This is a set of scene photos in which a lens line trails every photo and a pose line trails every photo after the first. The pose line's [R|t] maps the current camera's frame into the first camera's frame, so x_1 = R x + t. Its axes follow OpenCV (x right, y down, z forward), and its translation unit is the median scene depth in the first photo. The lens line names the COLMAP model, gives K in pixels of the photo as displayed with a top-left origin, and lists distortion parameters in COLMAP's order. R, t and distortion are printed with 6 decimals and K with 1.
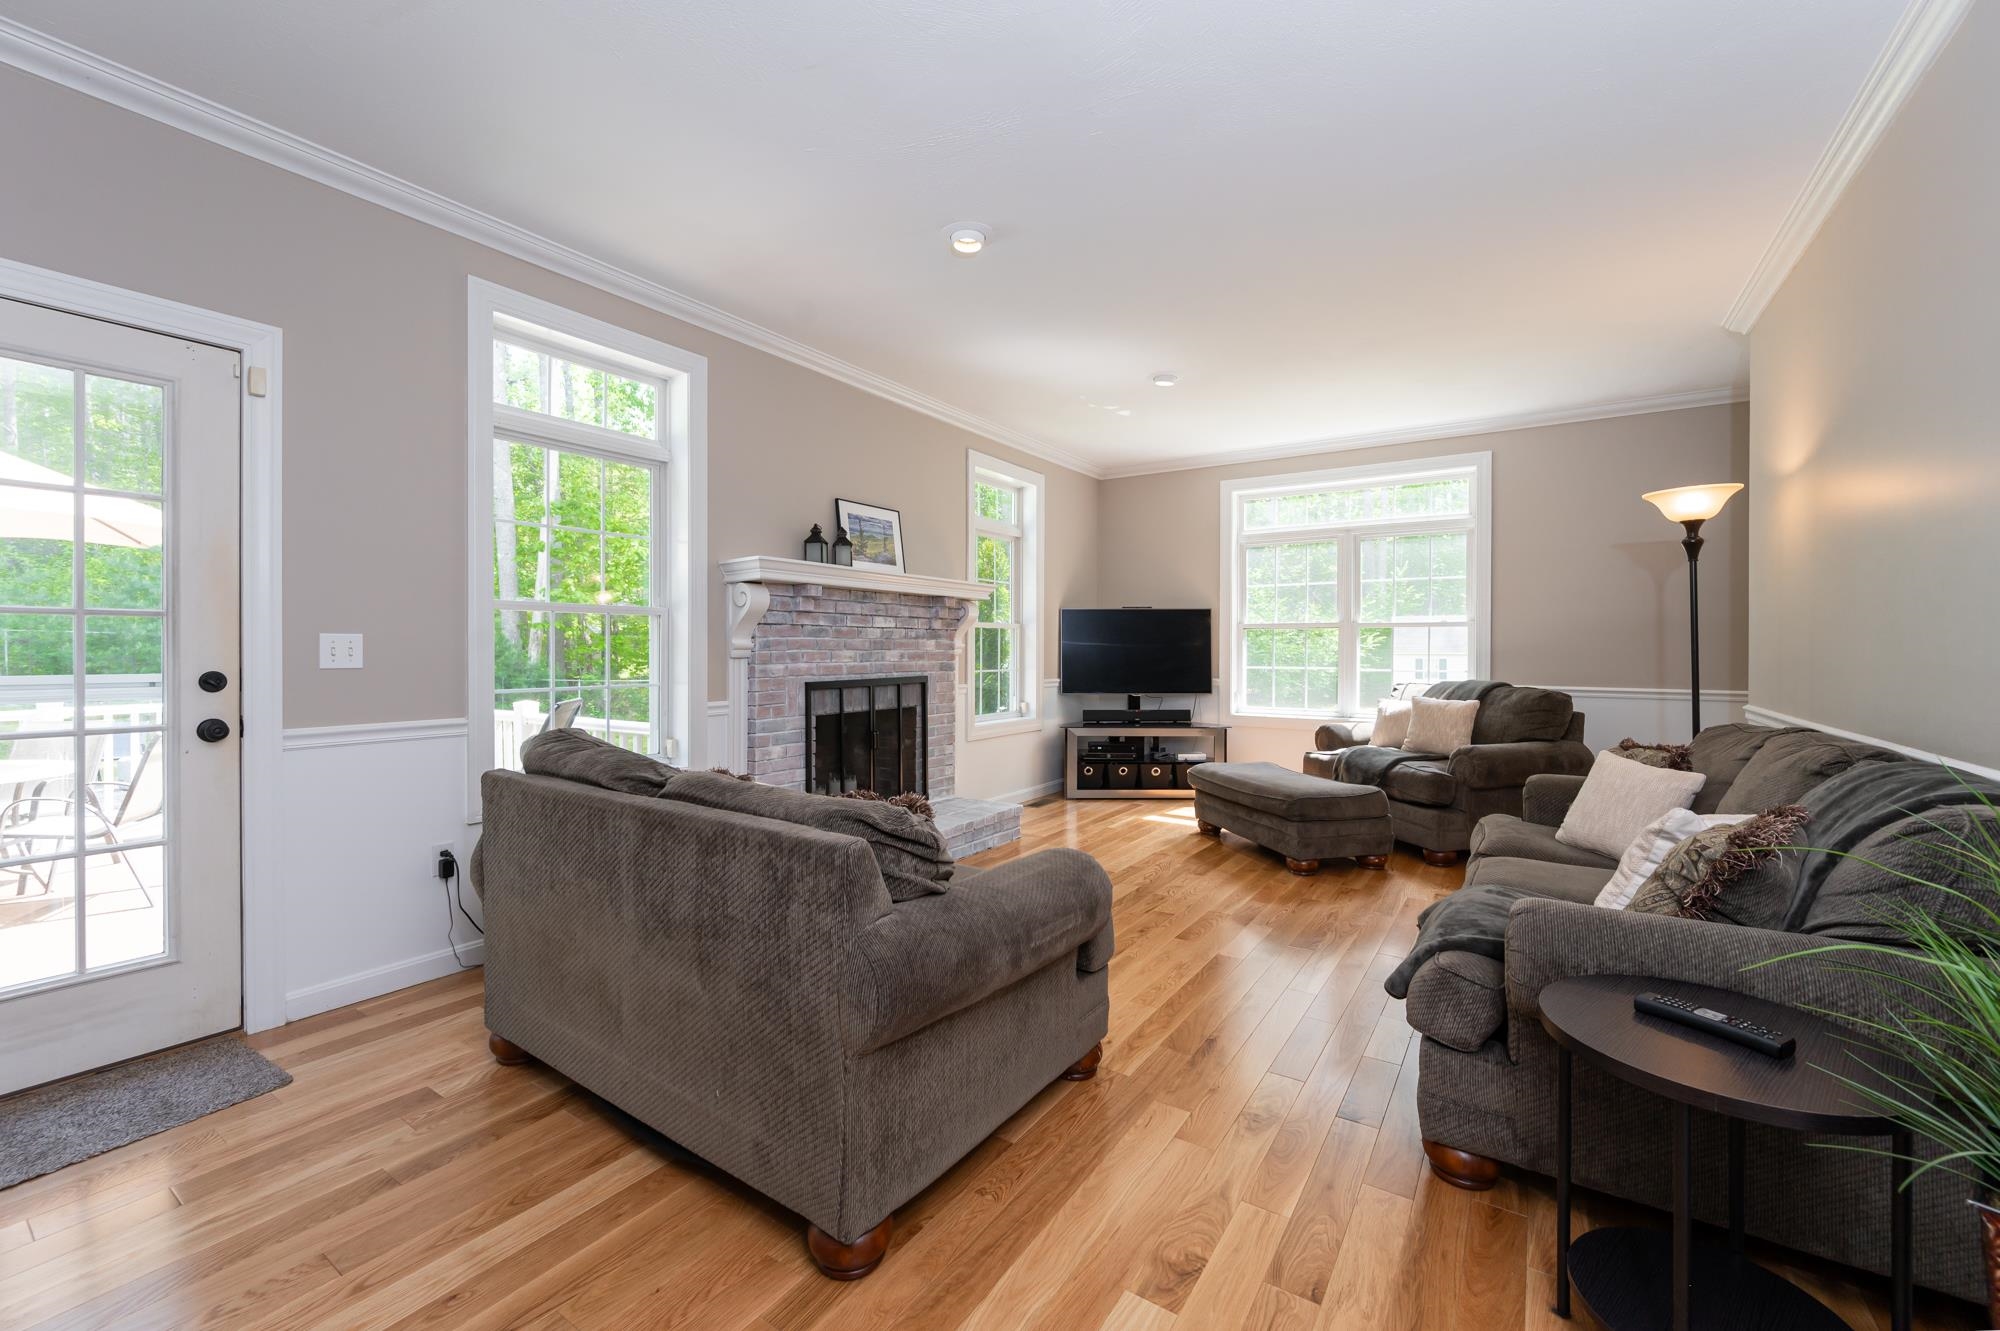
lens RADIAL K [[816.0, 0, 998.7], [0, 816.0, 661.9], [0, 0, 1]] dist [-0.003182, -0.000075]
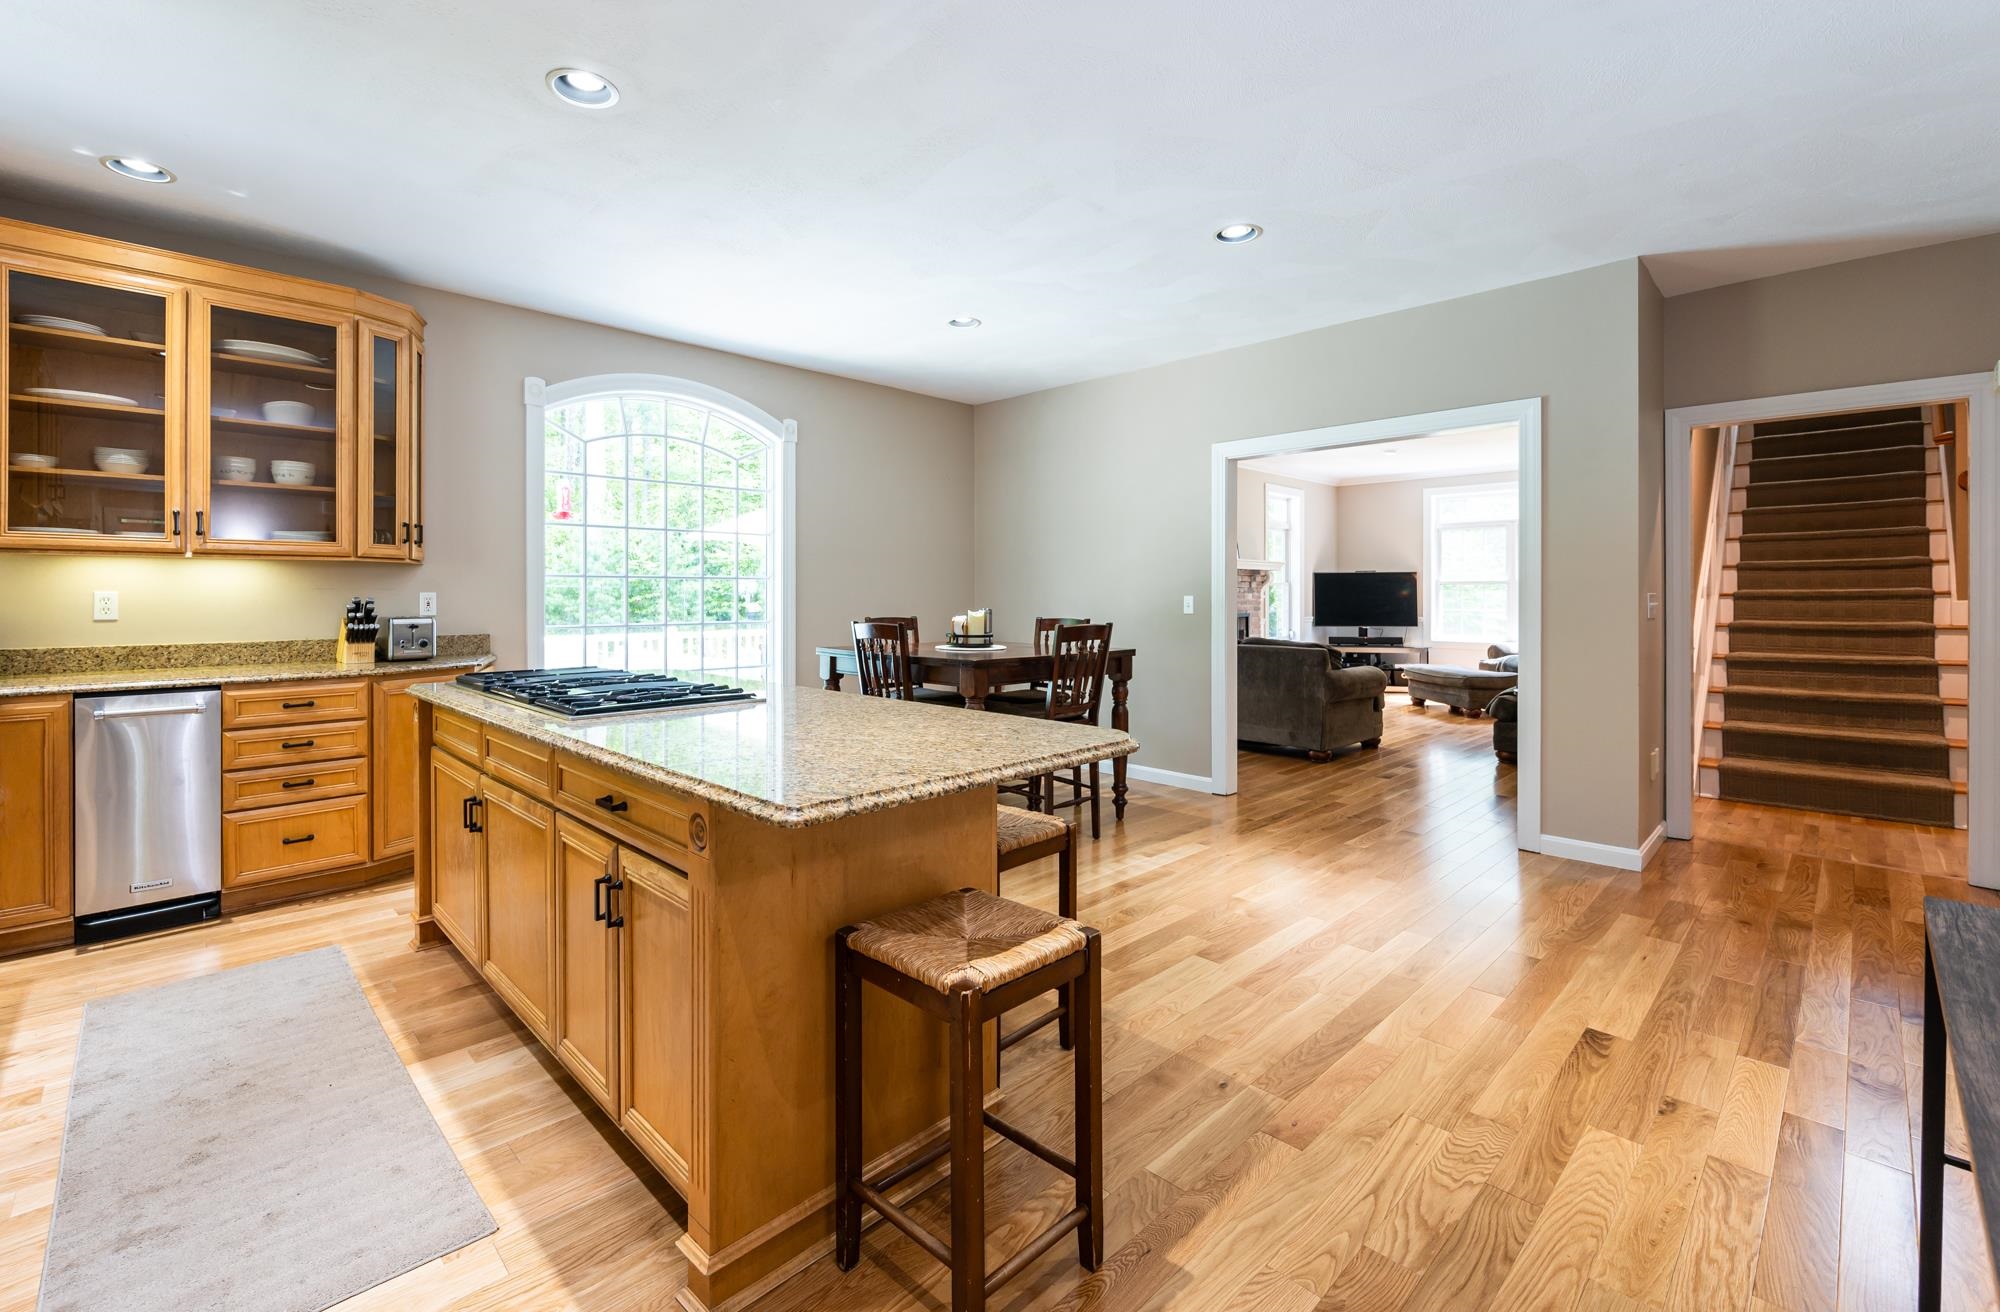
lens RADIAL K [[856.3, 0, 971.8], [0, 856.3, 592.0], [0, 0, 1]] dist [0.010706, -0.000302]
pose [[0.976206, -0.003207, -0.216820, -0.277203], [-0.000858, 0.999826, -0.018654, 0.006787], [0.216842, 0.018396, 0.976033, -1.016600]]
